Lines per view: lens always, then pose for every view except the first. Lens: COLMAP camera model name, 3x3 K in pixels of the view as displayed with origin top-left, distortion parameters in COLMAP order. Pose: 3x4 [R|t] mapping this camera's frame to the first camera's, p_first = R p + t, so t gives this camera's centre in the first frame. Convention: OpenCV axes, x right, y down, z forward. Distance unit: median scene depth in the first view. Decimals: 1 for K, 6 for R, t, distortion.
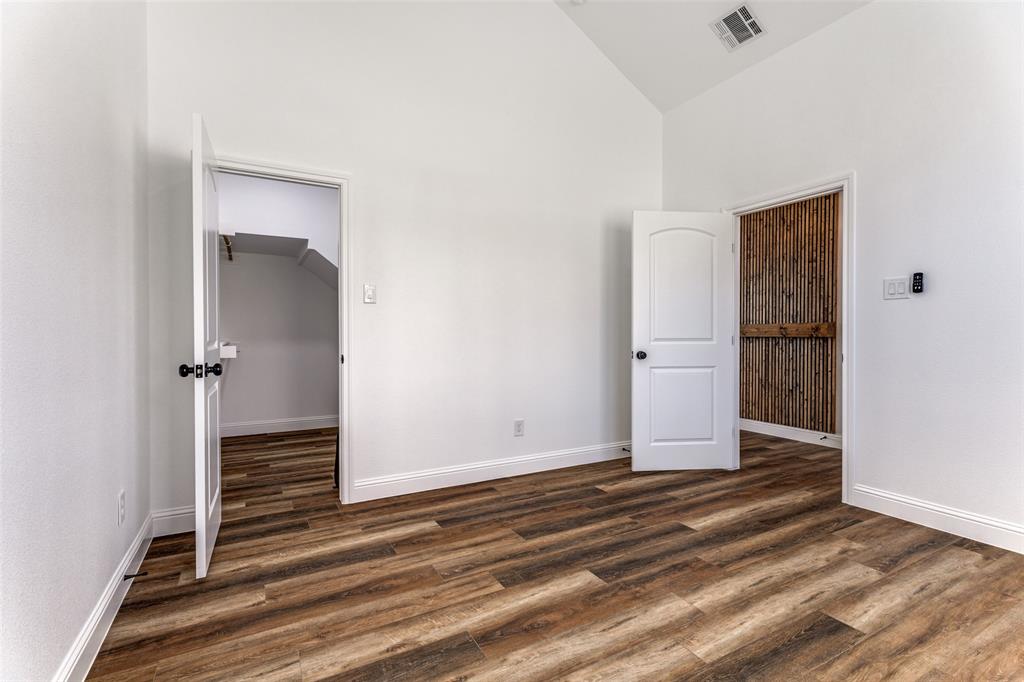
lens RADIAL K [[471.5, 0, 513.1], [0, 471.5, 339.6], [0, 0, 1]] dist [0.014467, -0.004746]
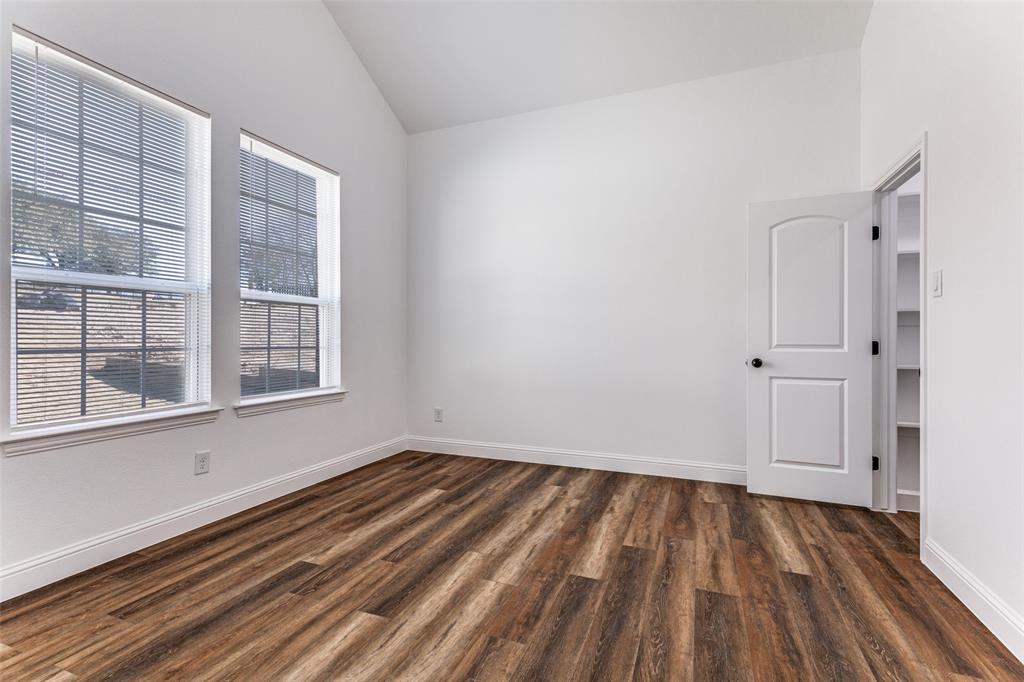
lens RADIAL K [[471.5, 0, 513.1], [0, 471.5, 339.6], [0, 0, 1]] dist [0.014467, -0.004746]
pose [[-0.775785, -0.000904, -0.630997, 0.927169], [-0.008027, 0.999932, 0.008437, -0.019872], [0.630947, 0.011610, -0.775739, 1.662616]]
